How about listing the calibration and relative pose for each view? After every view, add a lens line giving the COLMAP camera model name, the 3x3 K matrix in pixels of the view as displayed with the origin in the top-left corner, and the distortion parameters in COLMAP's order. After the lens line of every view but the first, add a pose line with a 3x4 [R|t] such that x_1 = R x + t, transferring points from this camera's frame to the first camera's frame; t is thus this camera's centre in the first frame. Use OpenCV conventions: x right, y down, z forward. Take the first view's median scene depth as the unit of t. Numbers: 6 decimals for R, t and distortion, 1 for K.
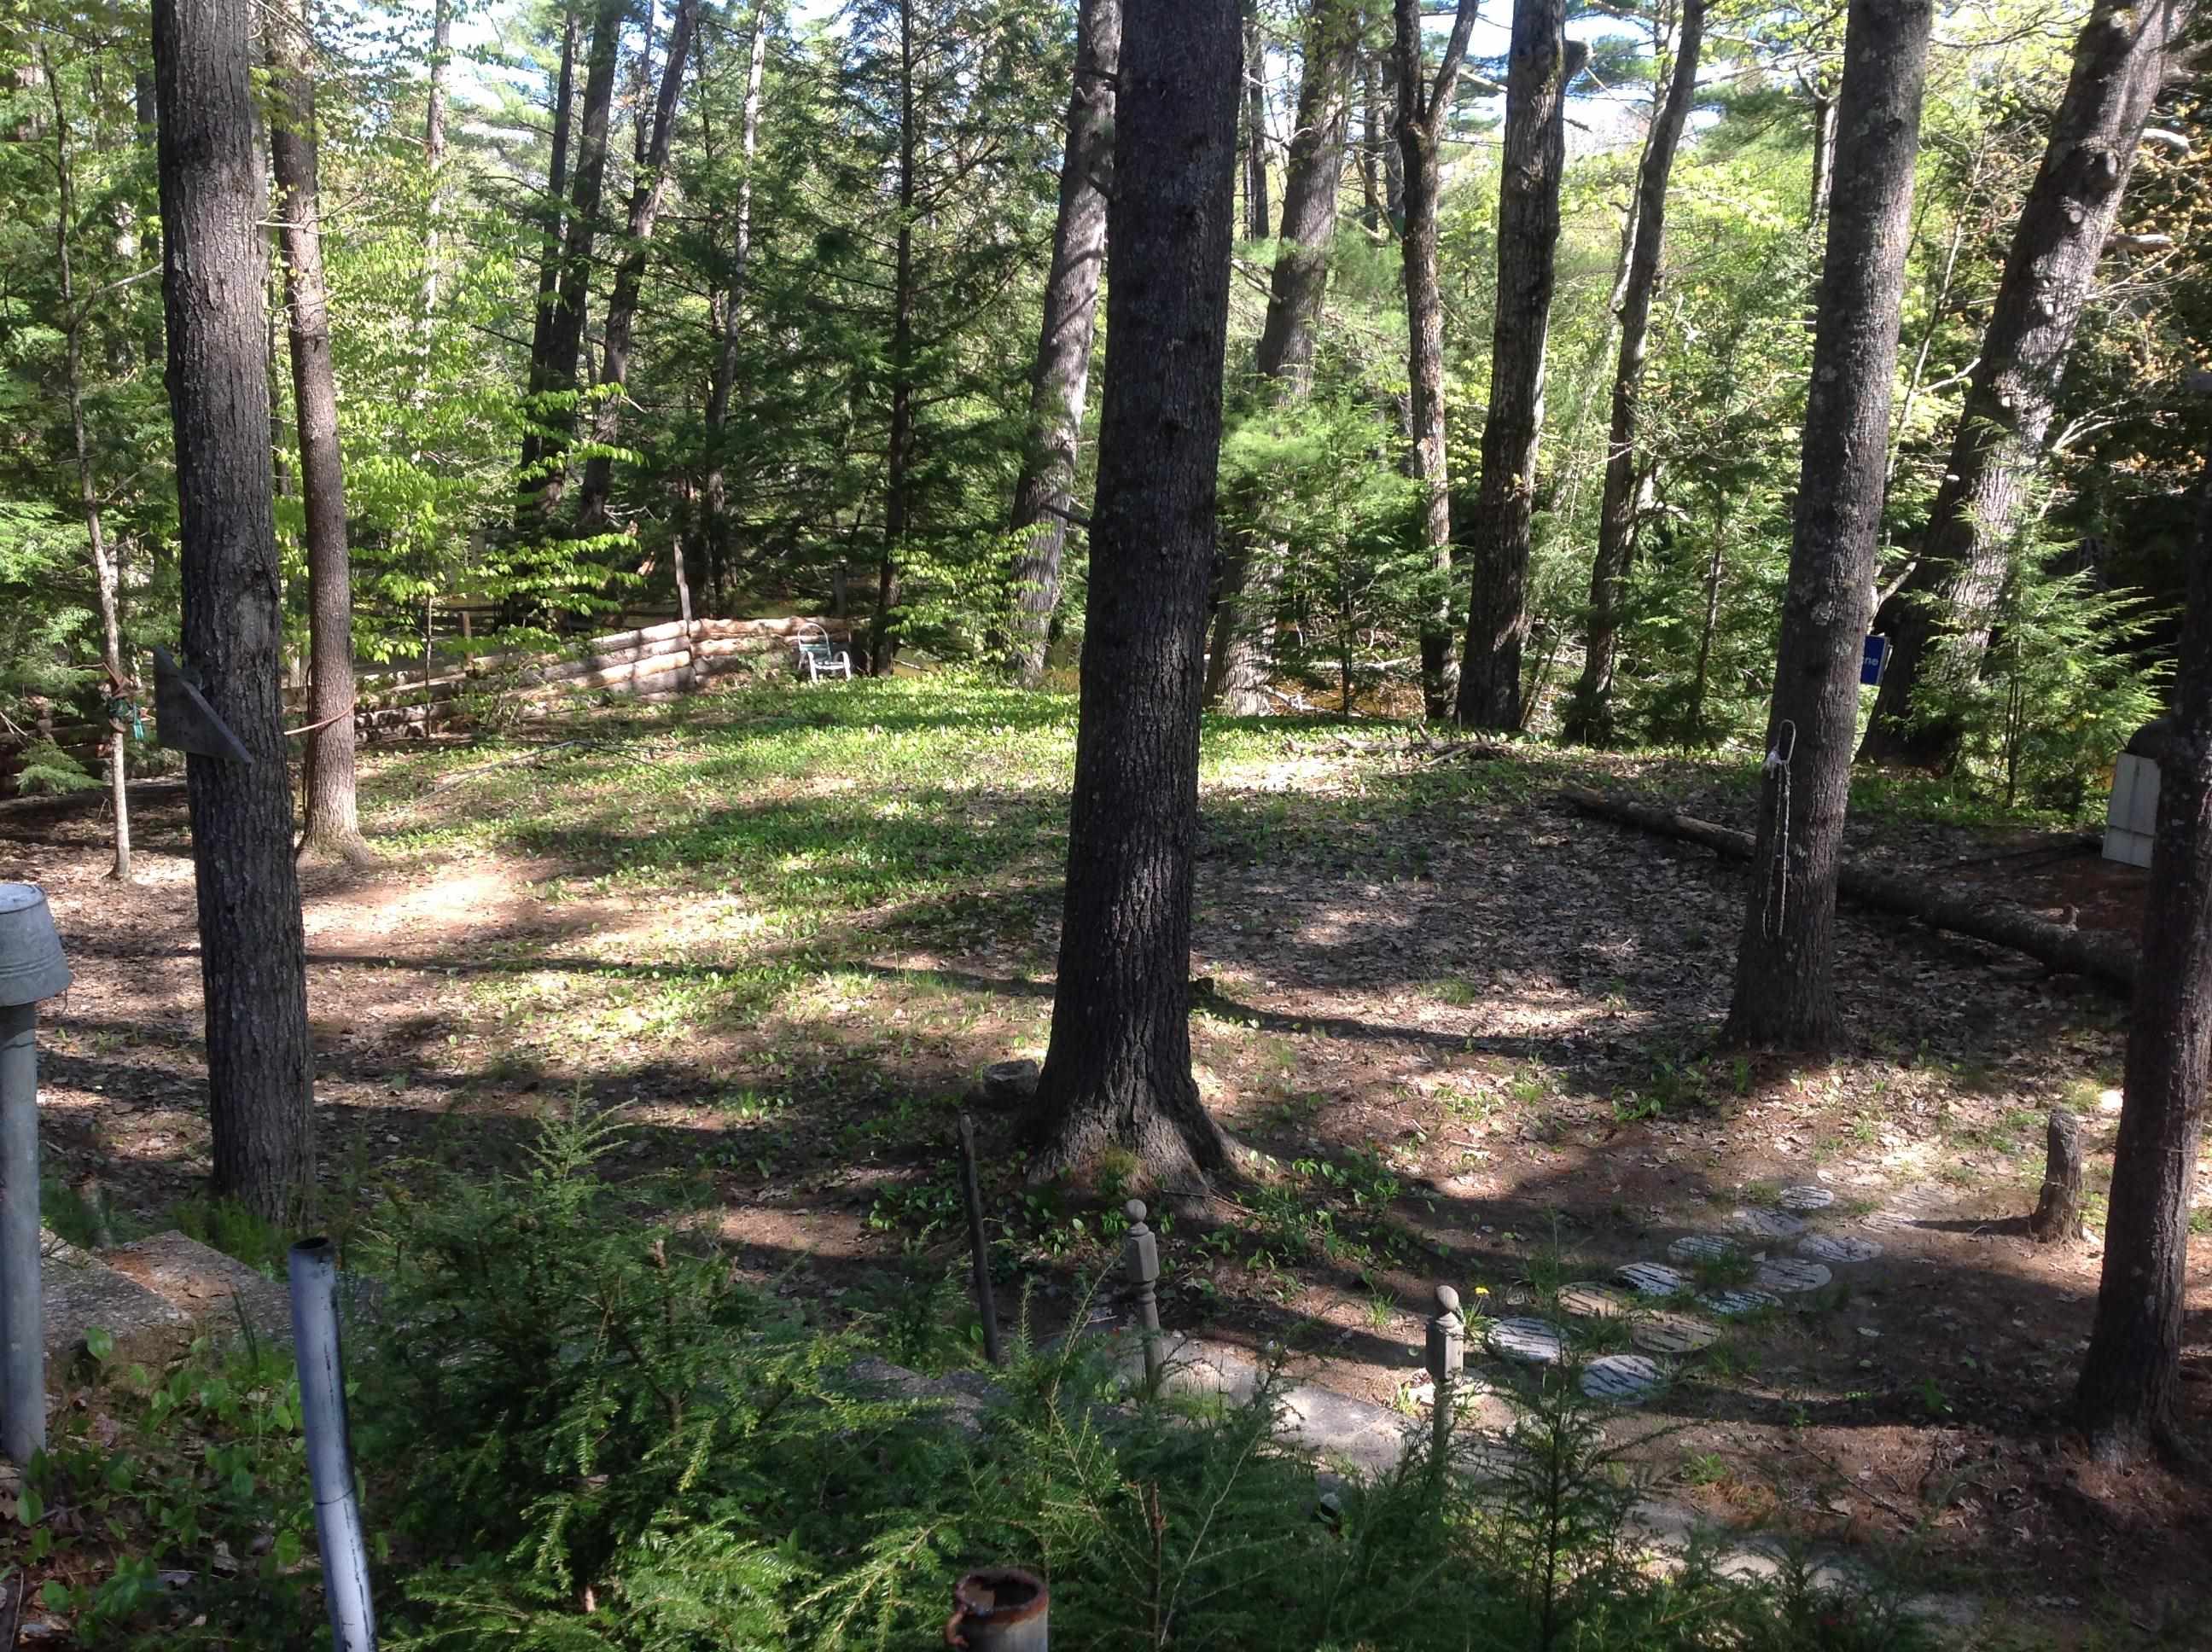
lens RADIAL K [[2053.5, 0, 1113.7], [0, 2053.5, 858.9], [0, 0, 1]] dist [0.180521, -0.413532]
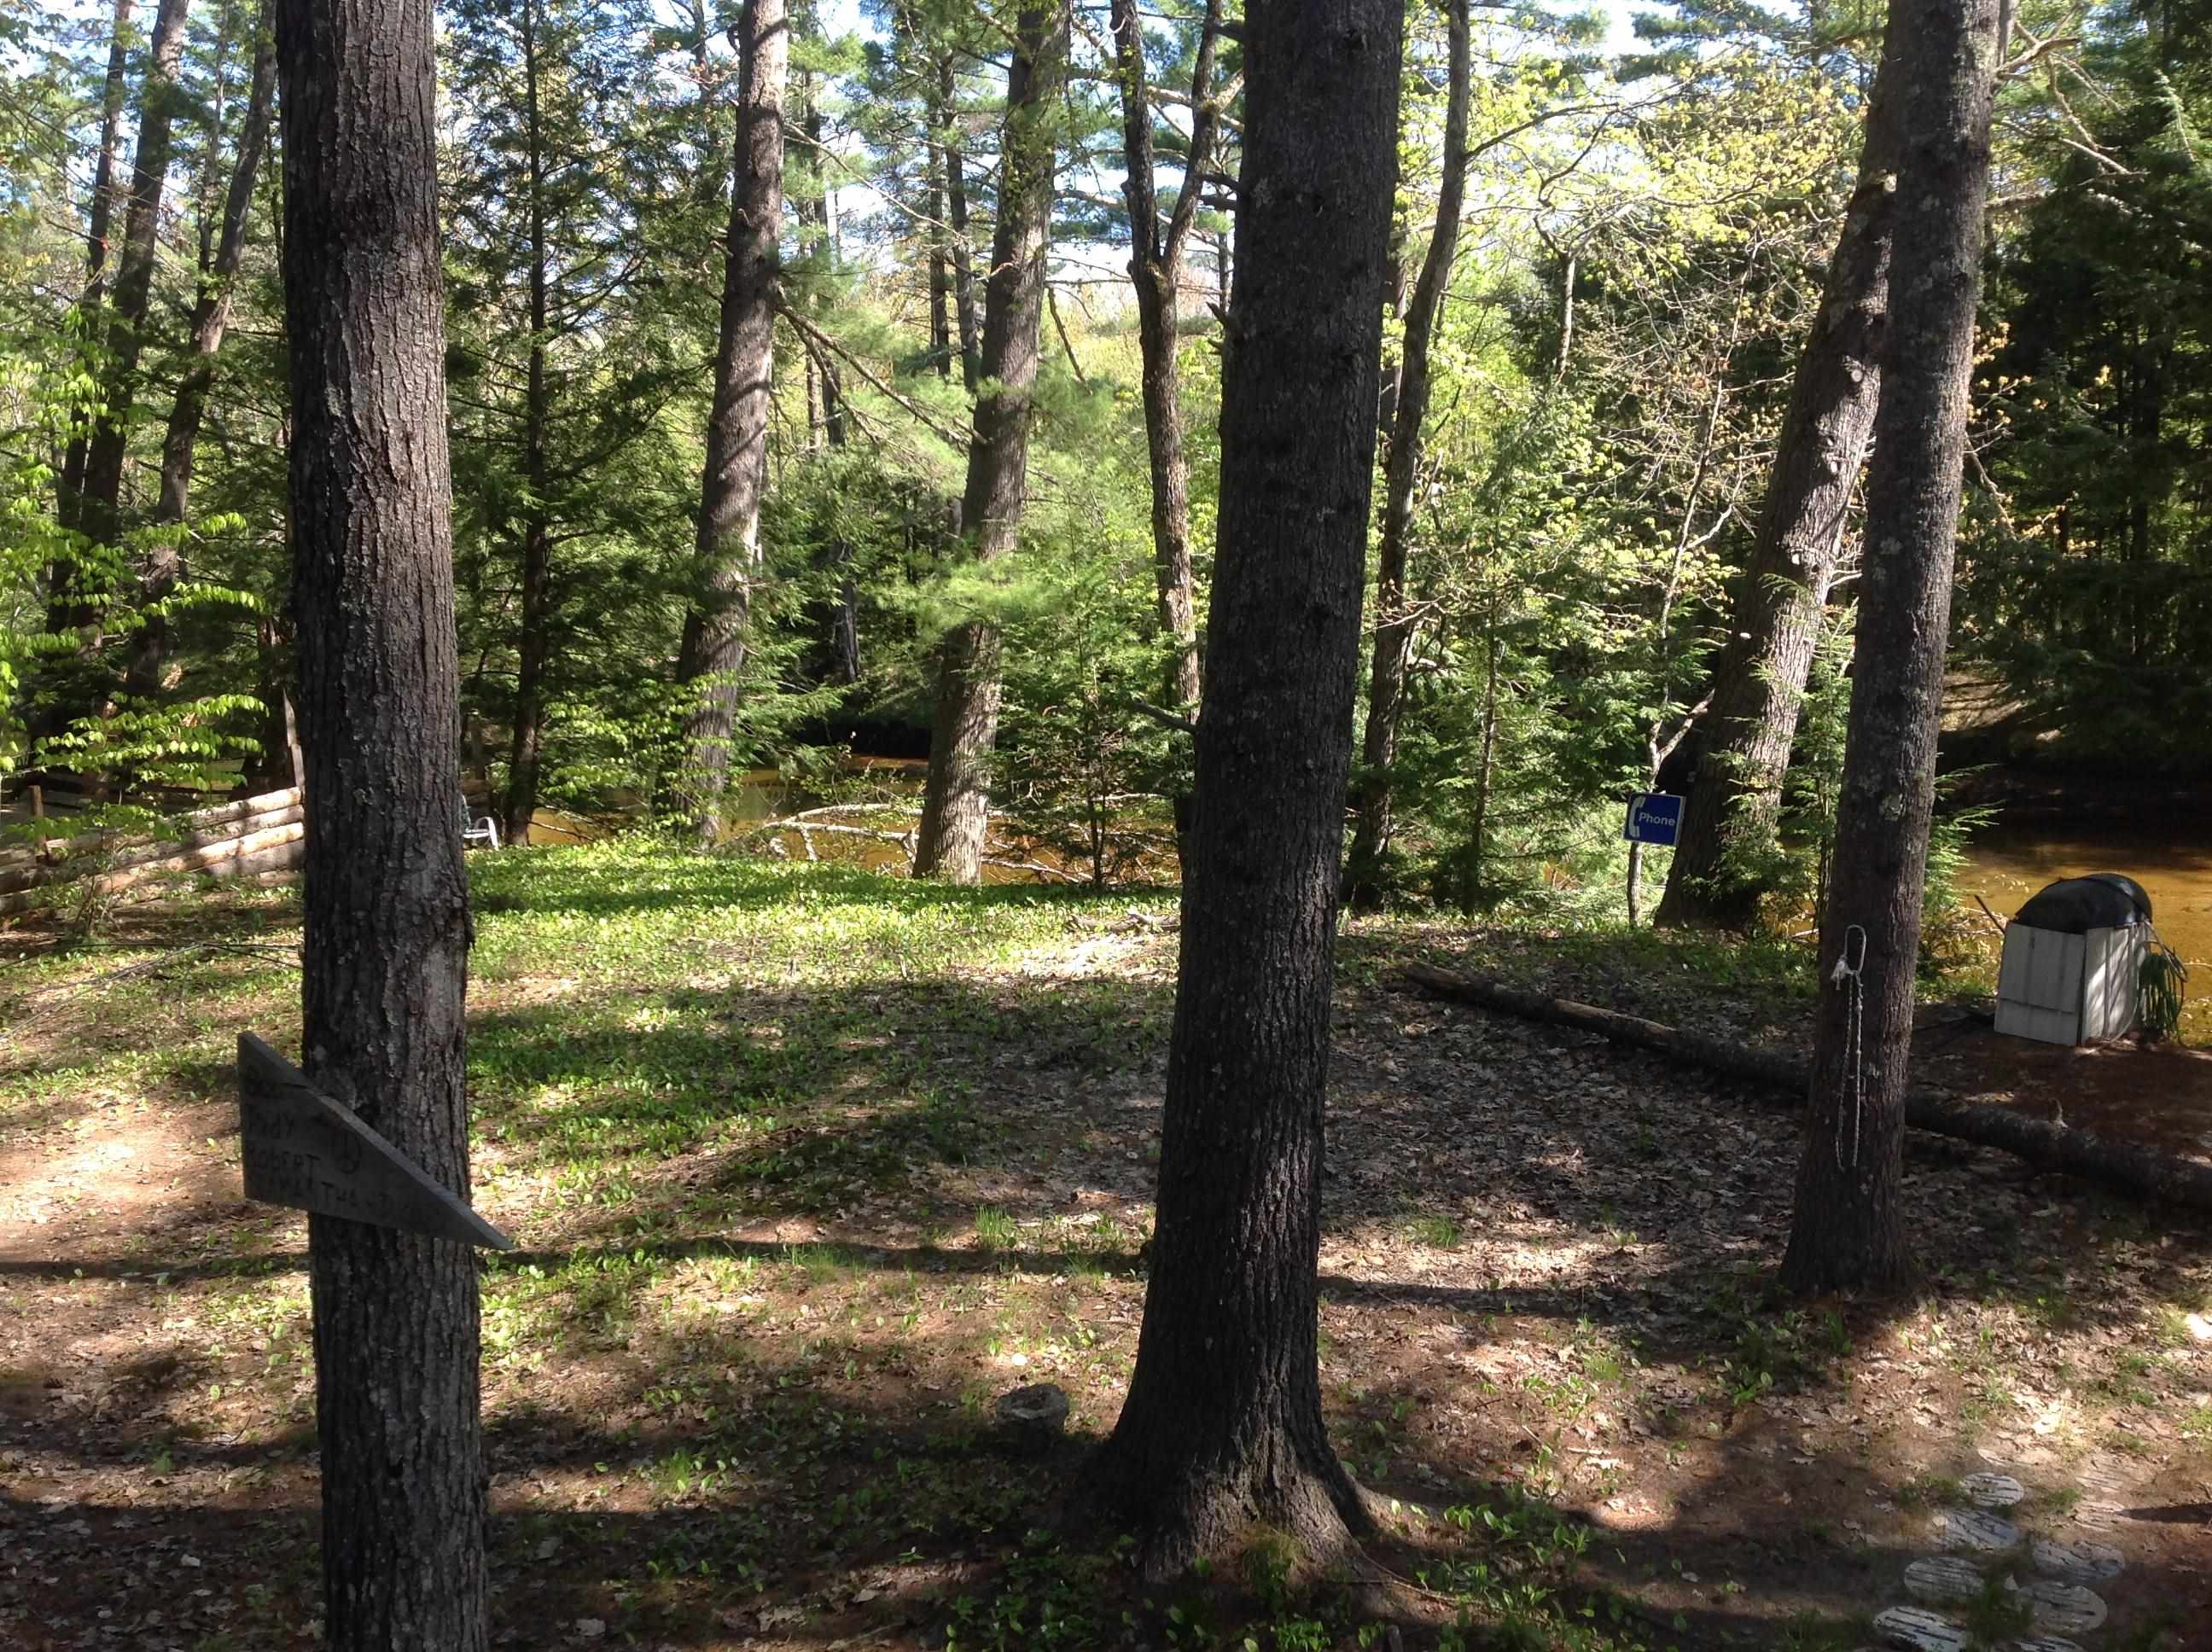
lens RADIAL K [[2053.5, 0, 1113.7], [0, 2053.5, 858.9], [0, 0, 1]] dist [0.180521, -0.413532]
pose [[0.973233, -0.027830, 0.228130, -0.117879], [0.041342, 0.997649, -0.054665, -0.036571], [-0.226073, 0.062633, 0.972095, 0.121771]]
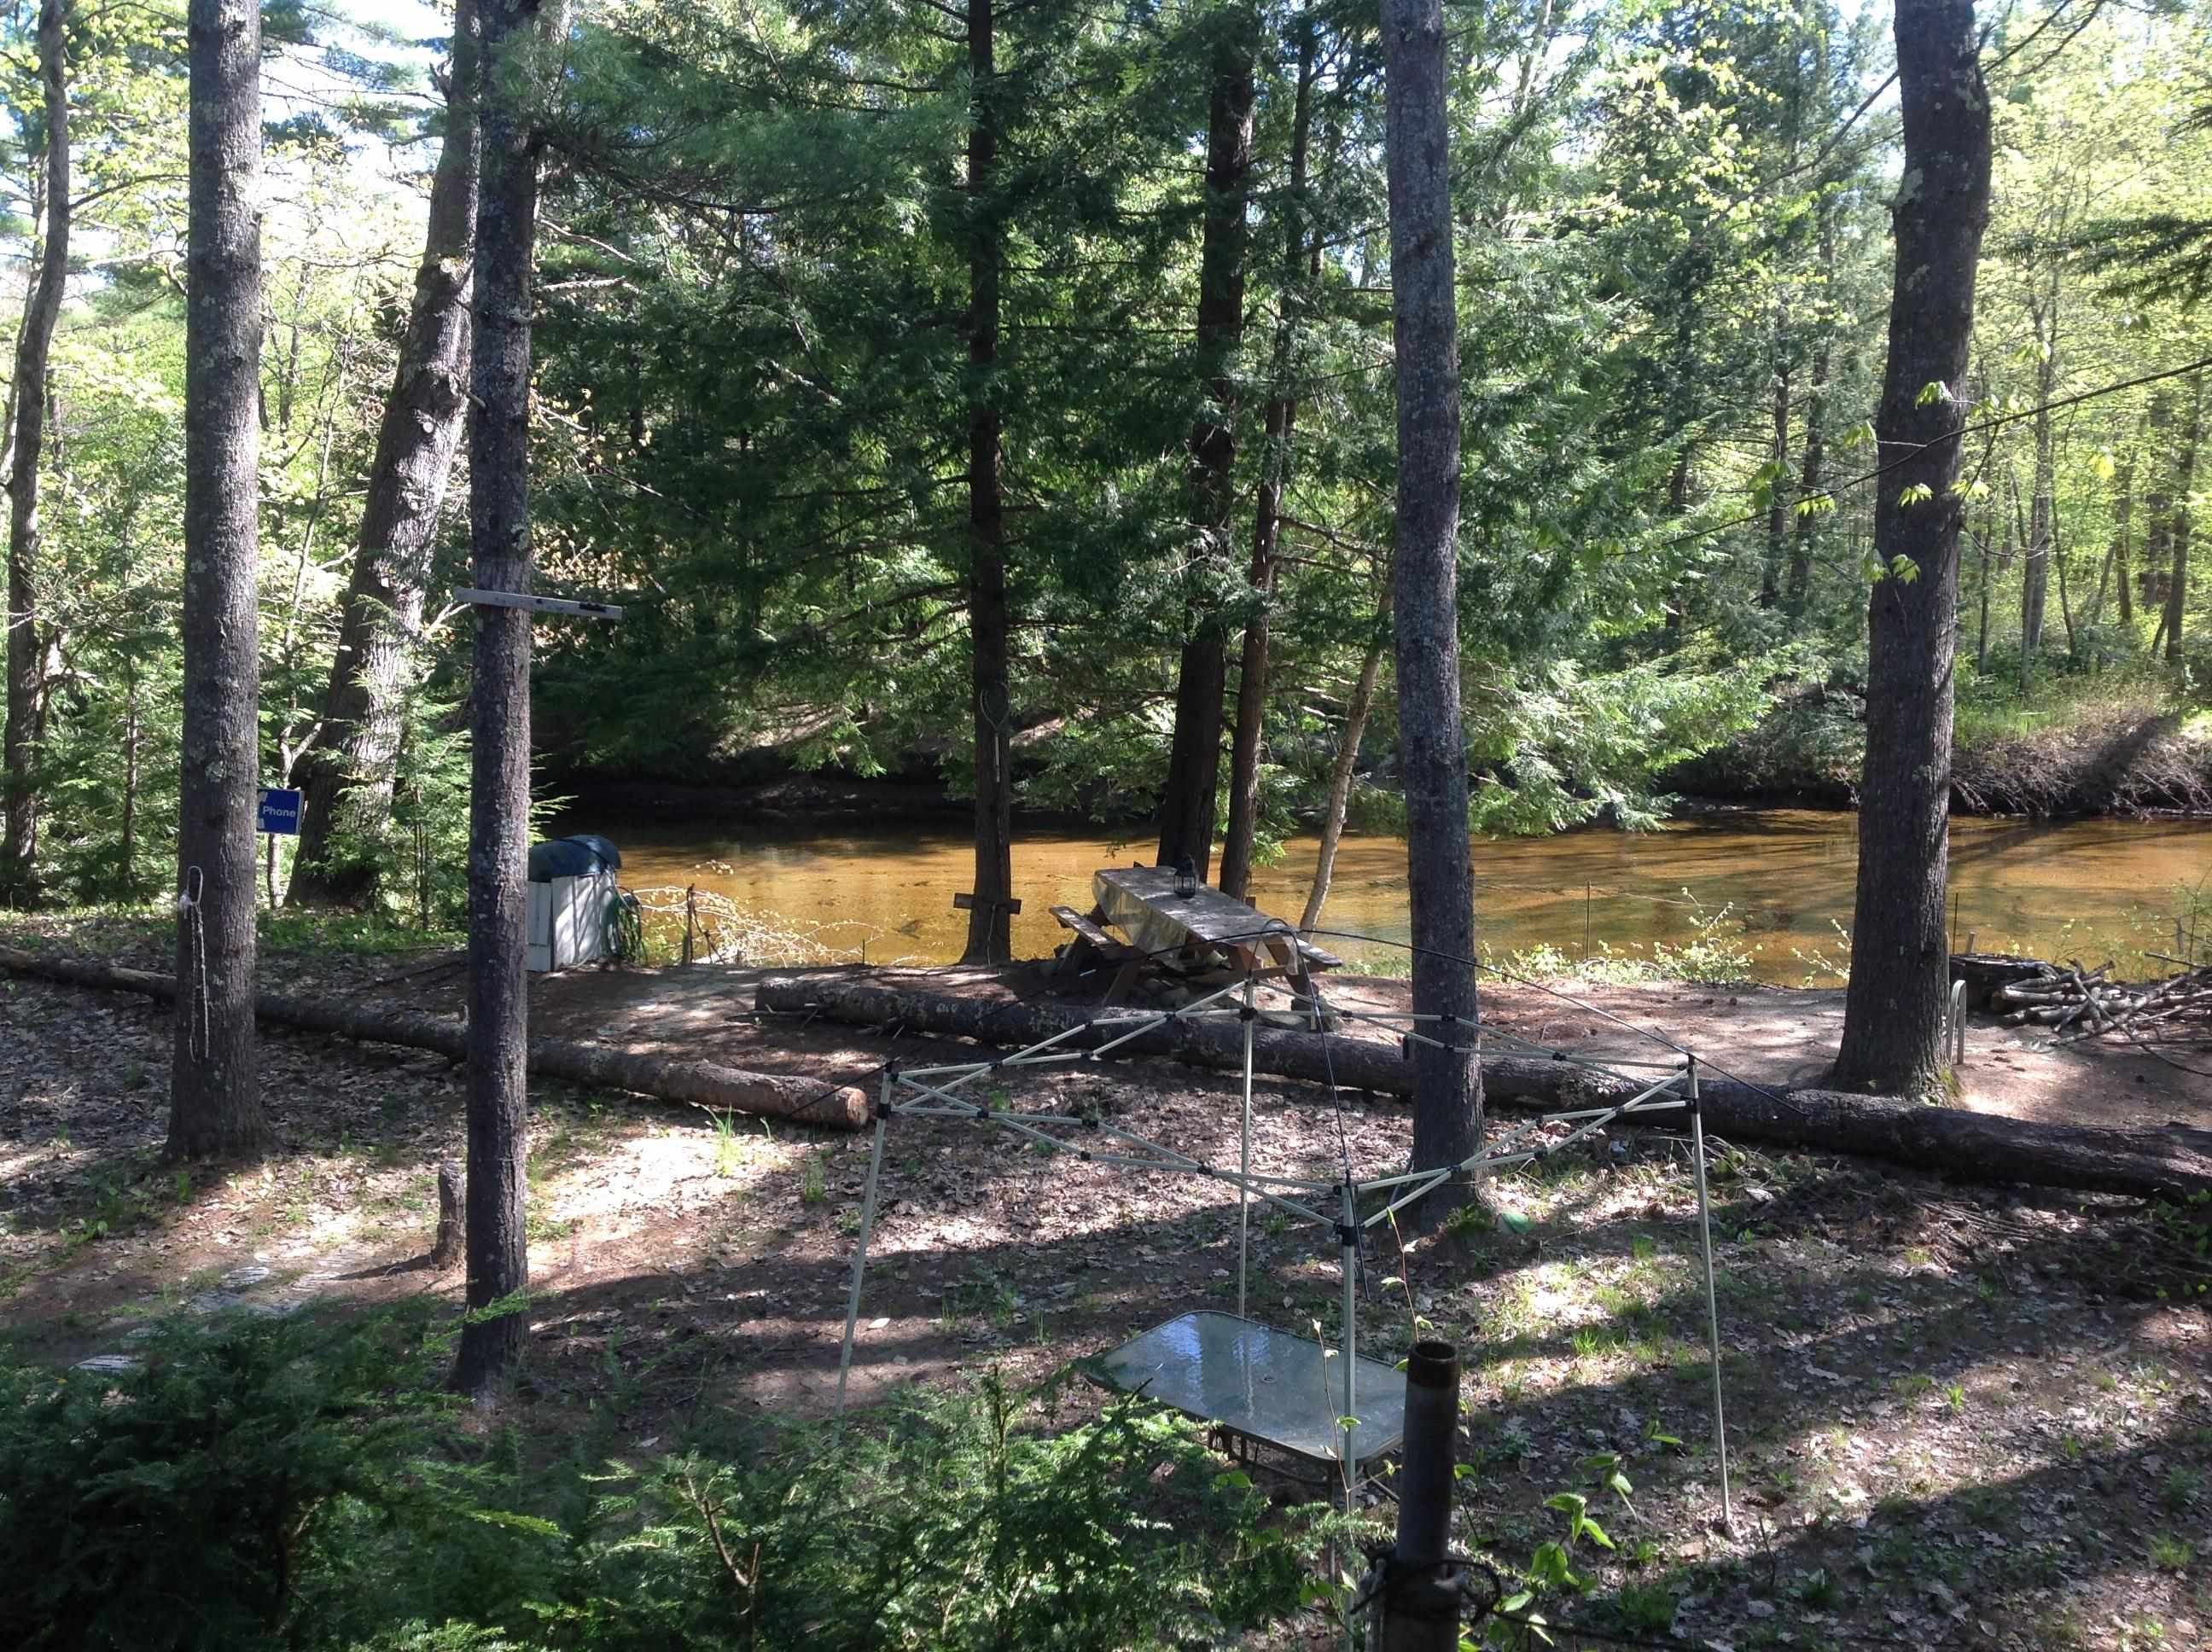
lens RADIAL K [[2063.6, 0, 1107.4], [0, 2063.6, 843.1], [0, 0, 1]] dist [0.134822, -0.289581]
pose [[0.762219, -0.060170, 0.644517, -0.019107], [0.112552, 0.992823, -0.040419, 0.014042], [-0.637459, 0.103350, 0.763521, -0.112856]]
